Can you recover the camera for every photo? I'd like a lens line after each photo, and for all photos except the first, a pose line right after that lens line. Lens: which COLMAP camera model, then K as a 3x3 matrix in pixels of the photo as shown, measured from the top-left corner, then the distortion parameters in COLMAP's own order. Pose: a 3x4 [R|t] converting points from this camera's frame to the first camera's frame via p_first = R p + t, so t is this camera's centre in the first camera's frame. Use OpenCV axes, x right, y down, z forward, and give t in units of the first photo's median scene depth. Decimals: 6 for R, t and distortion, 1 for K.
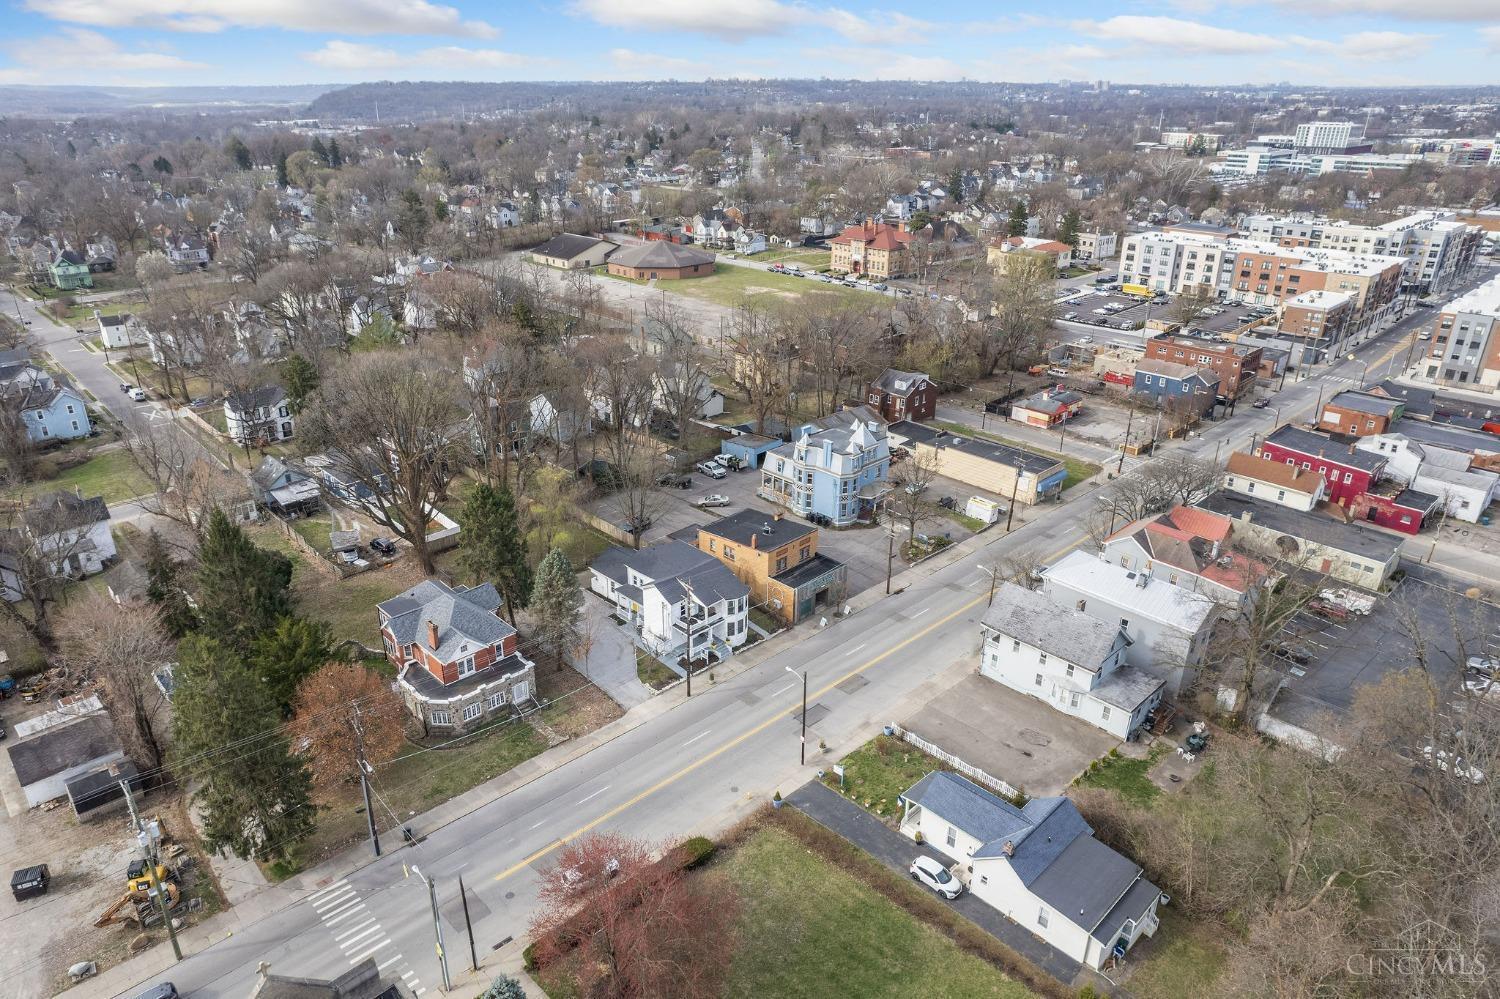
lens RADIAL K [[933.7, 0, 741.8], [0, 933.7, 500.0], [0, 0, 1]] dist [-0.074673, 0.058328]
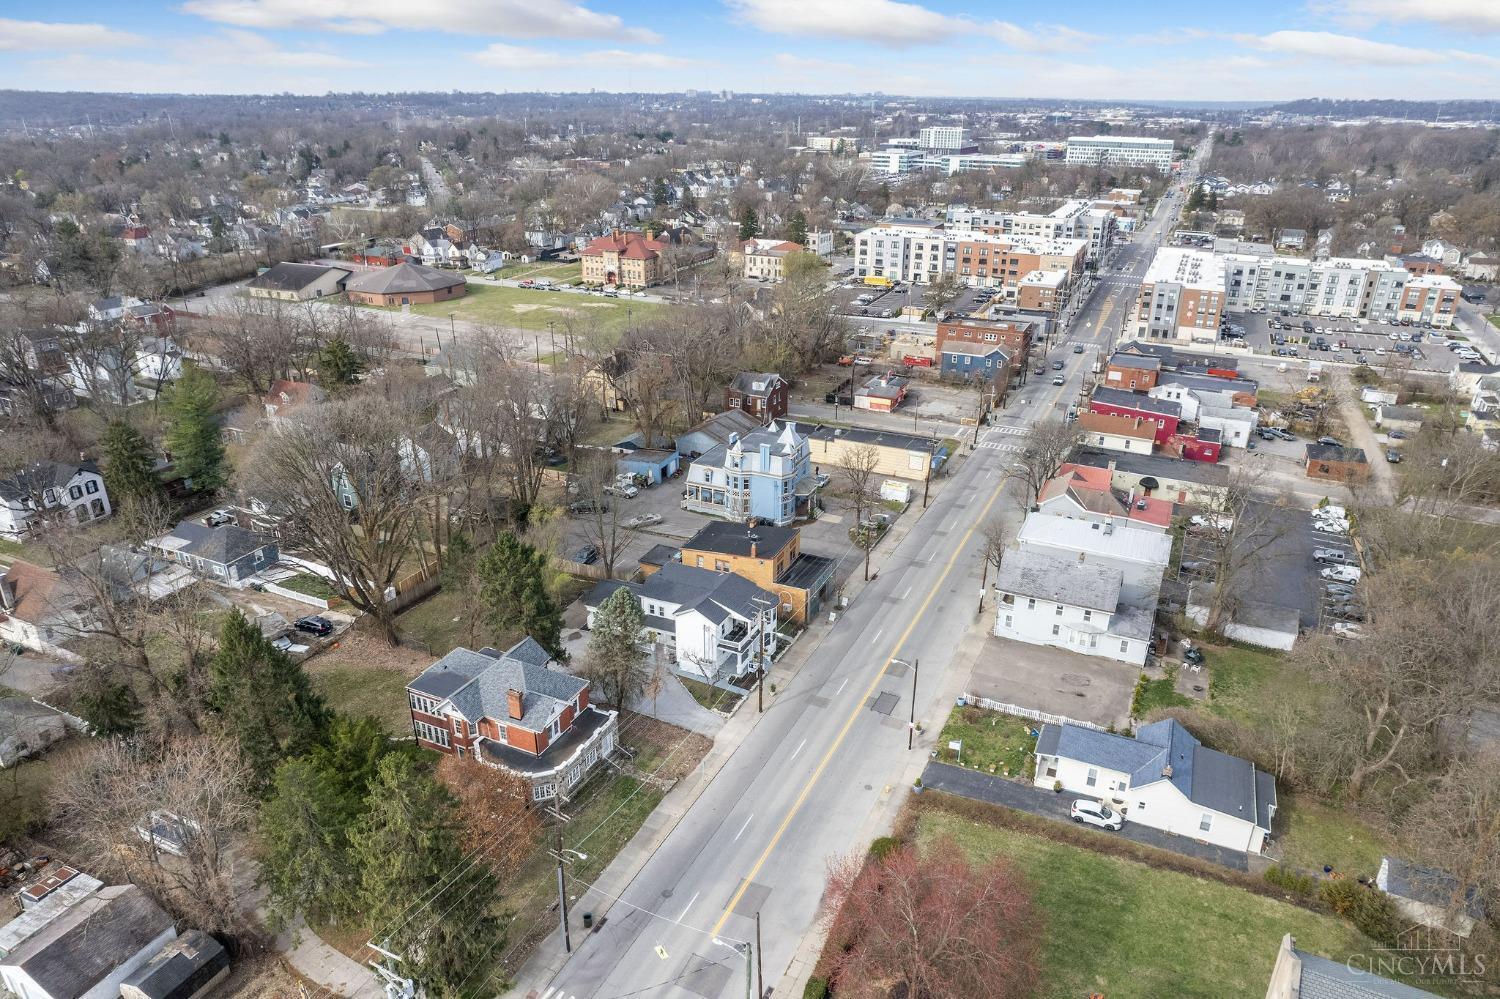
lens RADIAL K [[933.7, 0, 741.8], [0, 933.7, 500.0], [0, 0, 1]] dist [-0.074673, 0.058328]
pose [[0.934547, -0.138548, 0.327758, -0.201214], [0.141964, 0.989778, 0.013609, -0.015365], [-0.326294, 0.033812, 0.944664, 0.036864]]
